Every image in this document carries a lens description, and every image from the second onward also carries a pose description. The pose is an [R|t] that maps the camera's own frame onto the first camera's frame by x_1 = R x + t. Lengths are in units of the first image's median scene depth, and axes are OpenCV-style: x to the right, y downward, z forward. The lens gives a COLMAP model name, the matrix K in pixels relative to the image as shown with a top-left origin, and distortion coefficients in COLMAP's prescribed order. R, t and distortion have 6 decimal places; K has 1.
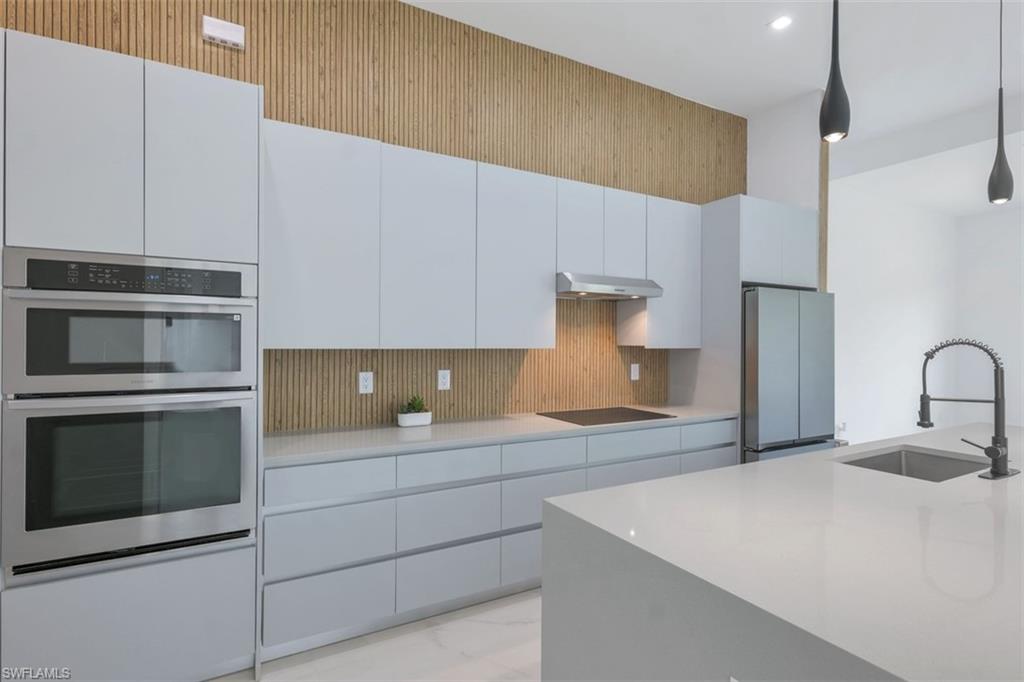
lens RADIAL K [[504.1, 0, 482.6], [0, 504.1, 342.2], [0, 0, 1]] dist [-0.004093, -0.000308]
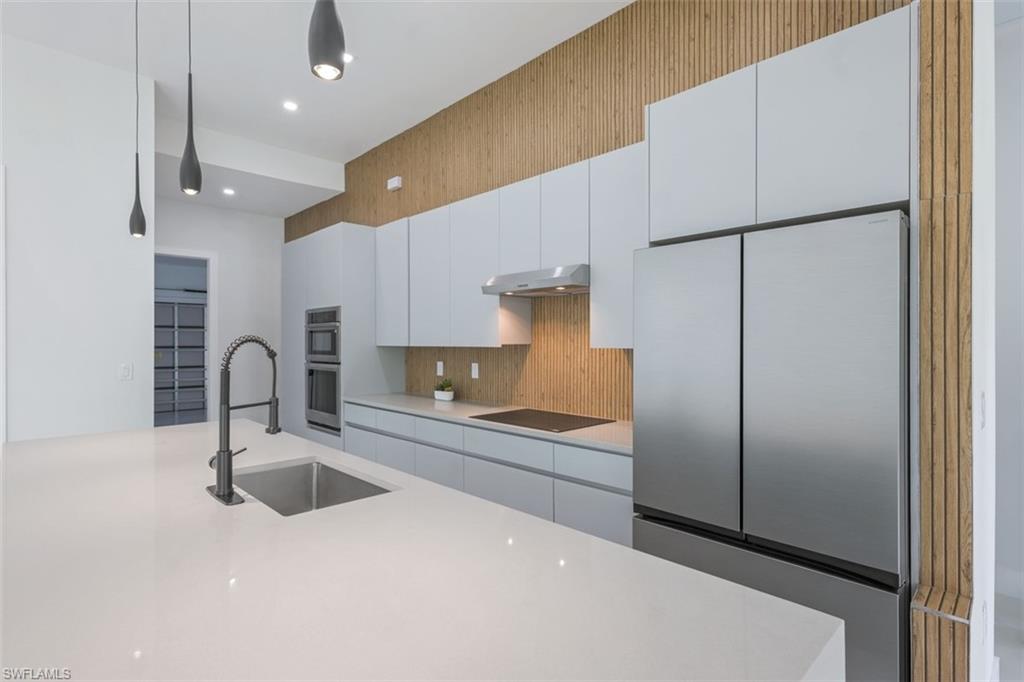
lens RADIAL K [[504.1, 0, 509.1], [0, 504.1, 345.5], [0, 0, 1]] dist [-0.004093, -0.000308]
pose [[0.261616, 0.000103, -0.965172, 1.048940], [0.000891, 1.000000, 0.000348, 0.008018], [0.965172, -0.000951, 0.261616, 0.646014]]
